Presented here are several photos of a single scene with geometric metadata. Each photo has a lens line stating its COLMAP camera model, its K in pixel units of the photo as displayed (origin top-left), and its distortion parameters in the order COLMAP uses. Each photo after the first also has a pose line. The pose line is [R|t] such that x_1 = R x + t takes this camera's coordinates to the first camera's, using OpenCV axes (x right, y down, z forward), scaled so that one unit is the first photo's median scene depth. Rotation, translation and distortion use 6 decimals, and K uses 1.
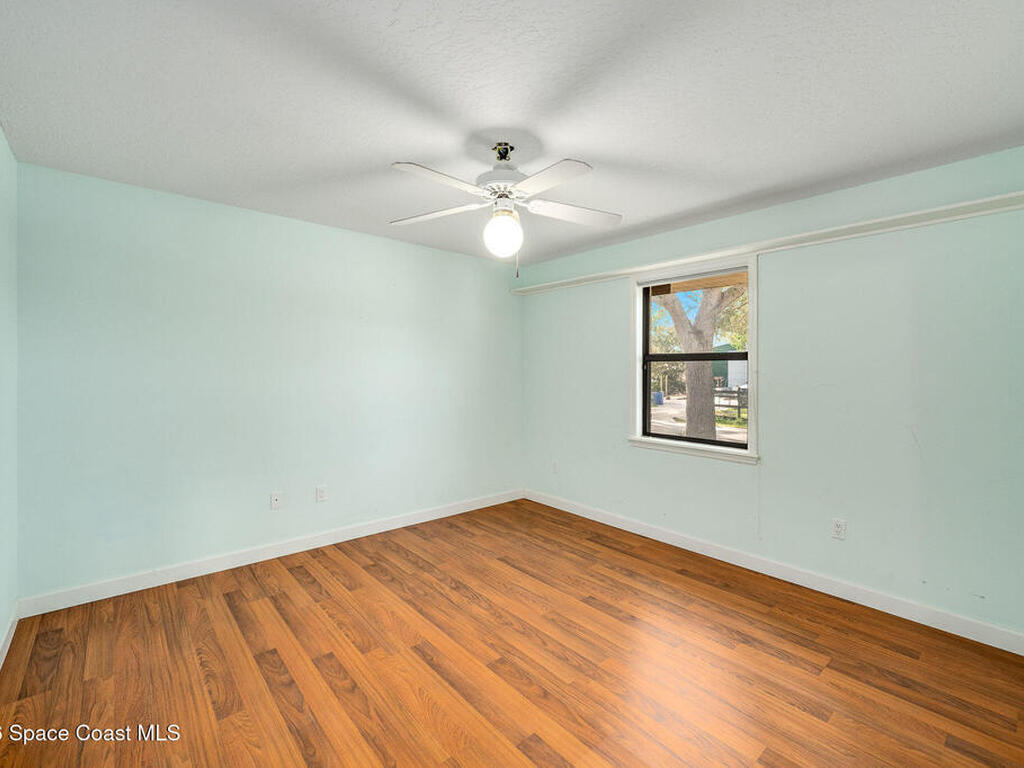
lens RADIAL K [[462.5, 0, 516.4], [0, 462.5, 377.9], [0, 0, 1]] dist [0.001562, 0.001673]
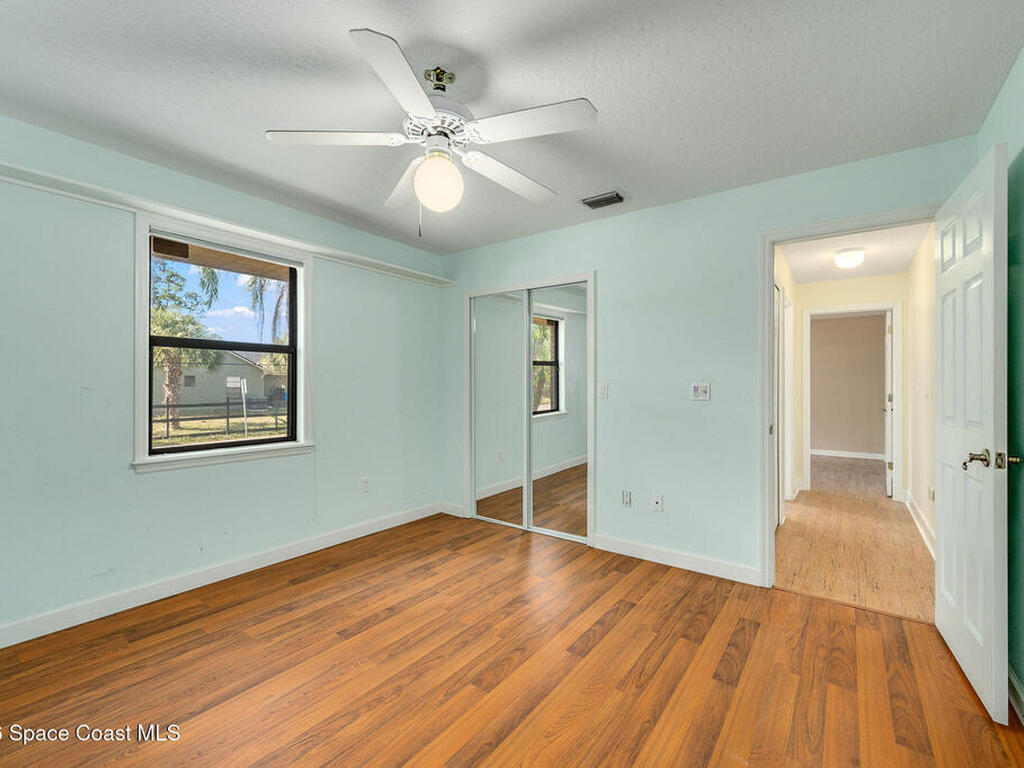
lens RADIAL K [[462.5, 0, 516.3], [0, 462.5, 383.8], [0, 0, 1]] dist [0.001562, 0.001673]
pose [[-0.228314, -0.002815, 0.973583, -0.701049], [0.008588, 0.999951, 0.004905, 0.032309], [-0.973550, 0.009481, -0.228279, 0.873824]]
